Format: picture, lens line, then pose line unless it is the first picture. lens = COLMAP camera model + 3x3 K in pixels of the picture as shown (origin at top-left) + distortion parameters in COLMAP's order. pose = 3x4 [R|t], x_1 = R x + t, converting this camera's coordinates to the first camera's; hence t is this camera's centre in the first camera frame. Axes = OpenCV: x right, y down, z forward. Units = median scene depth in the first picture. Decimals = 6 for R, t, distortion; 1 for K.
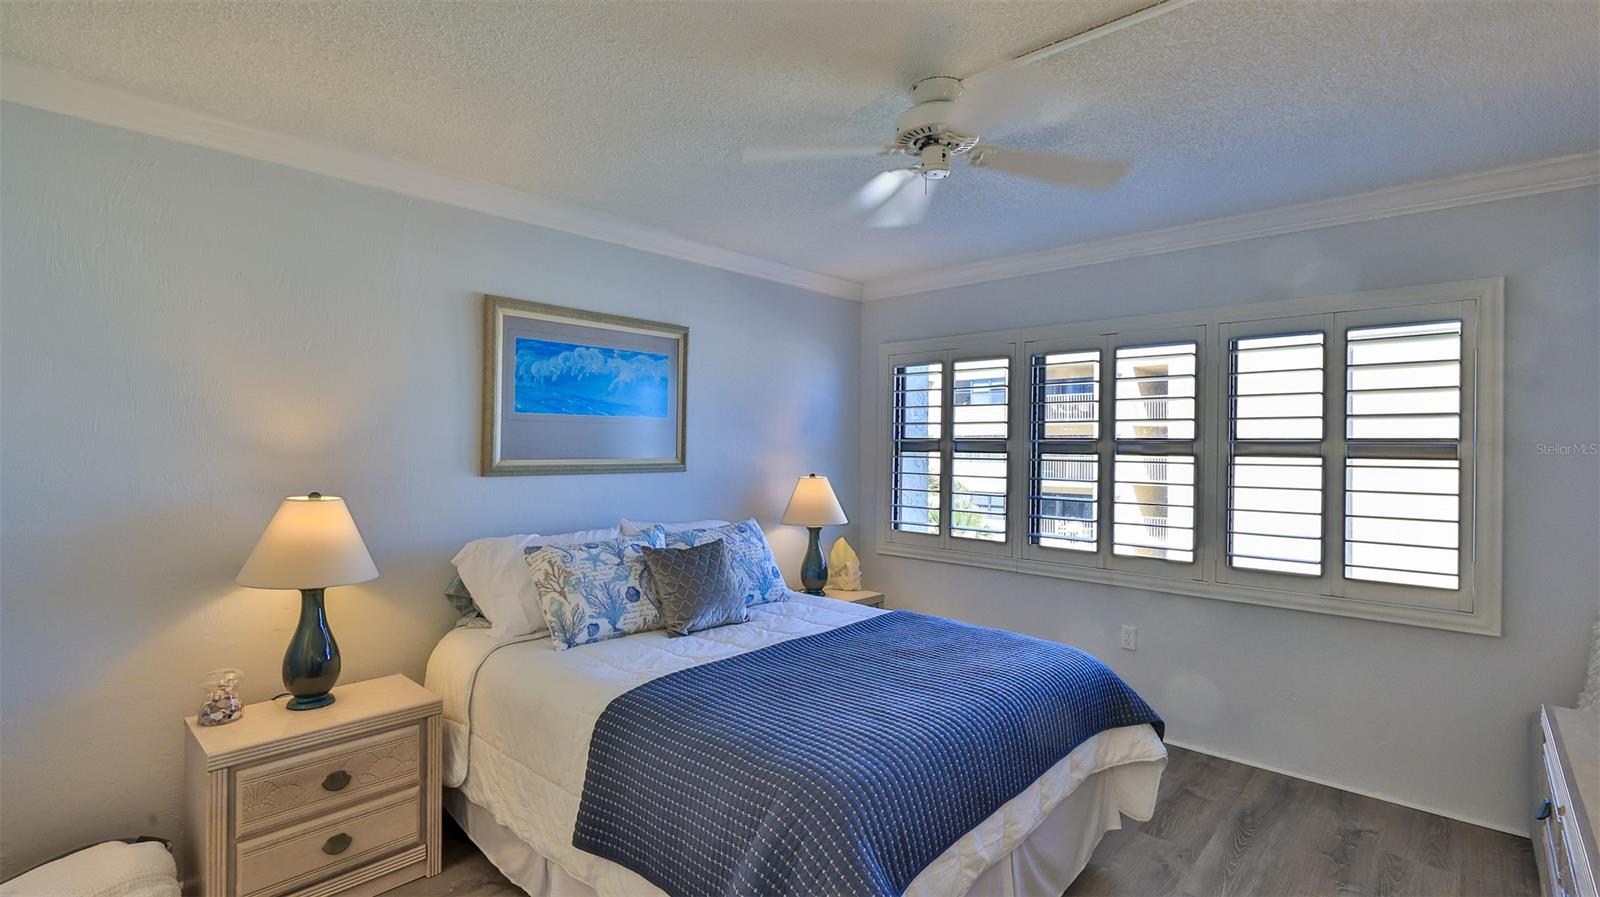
lens RADIAL K [[723.4, 0, 811.9], [0, 723.4, 450.6], [0, 0, 1]] dist [-0.001207, 0.000028]
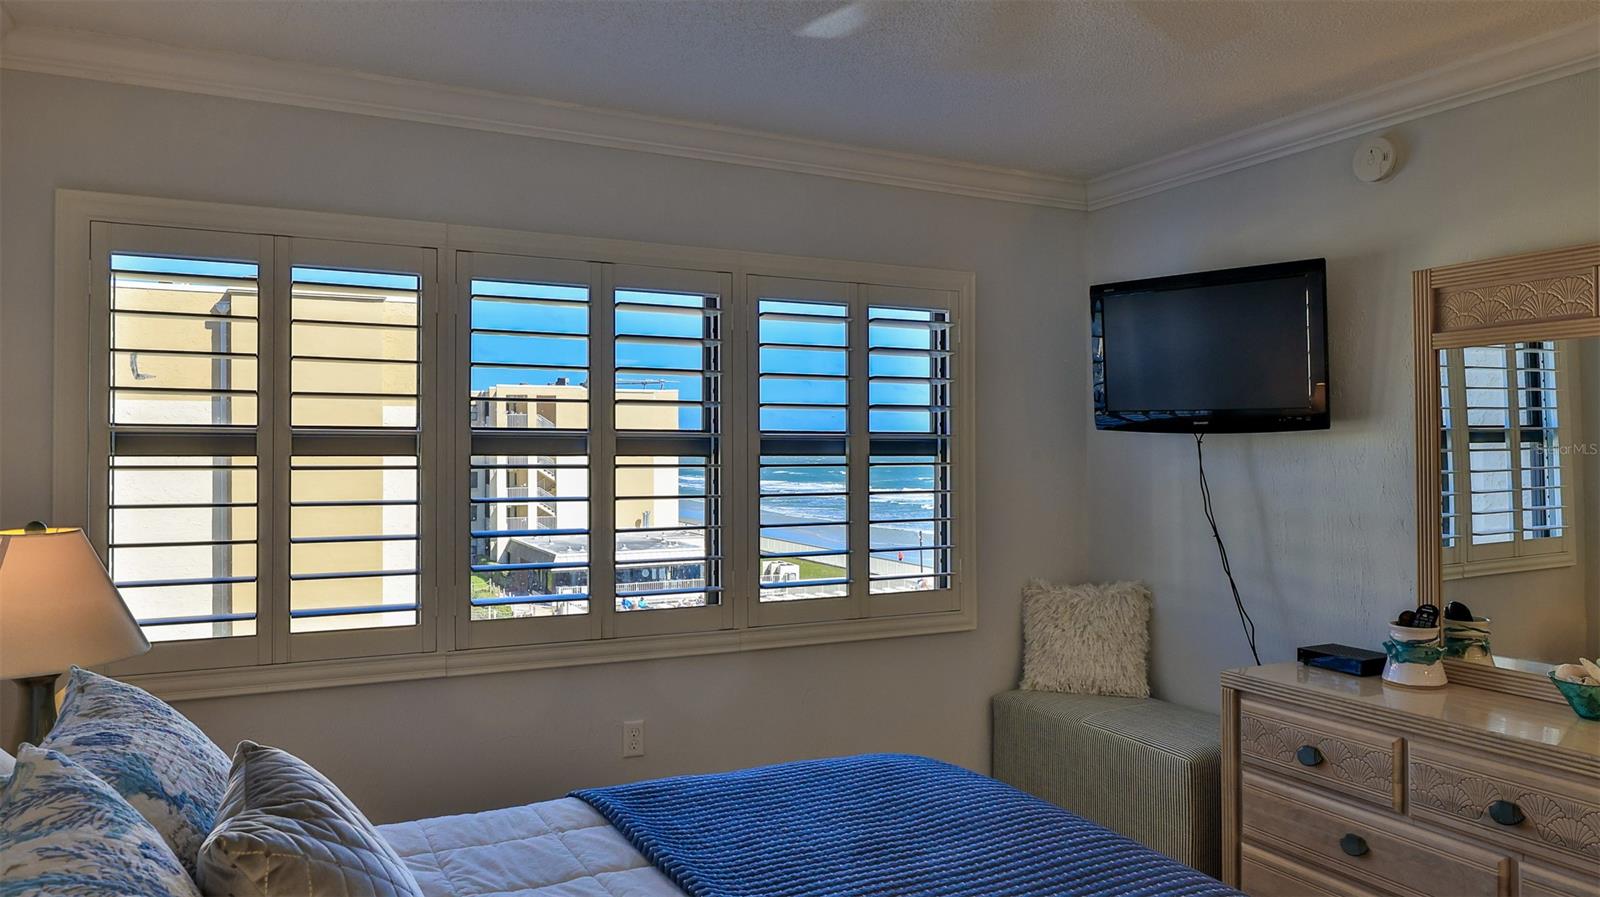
lens RADIAL K [[1251.9, 0, 800.1], [0, 1251.9, 441.6], [0, 0, 1]] dist [-0.036719, -0.002066]
pose [[0.297533, -0.004980, 0.954698, -0.676697], [0.006366, 0.999975, 0.003232, -0.010430], [-0.954690, 0.005116, 0.297557, 0.614934]]
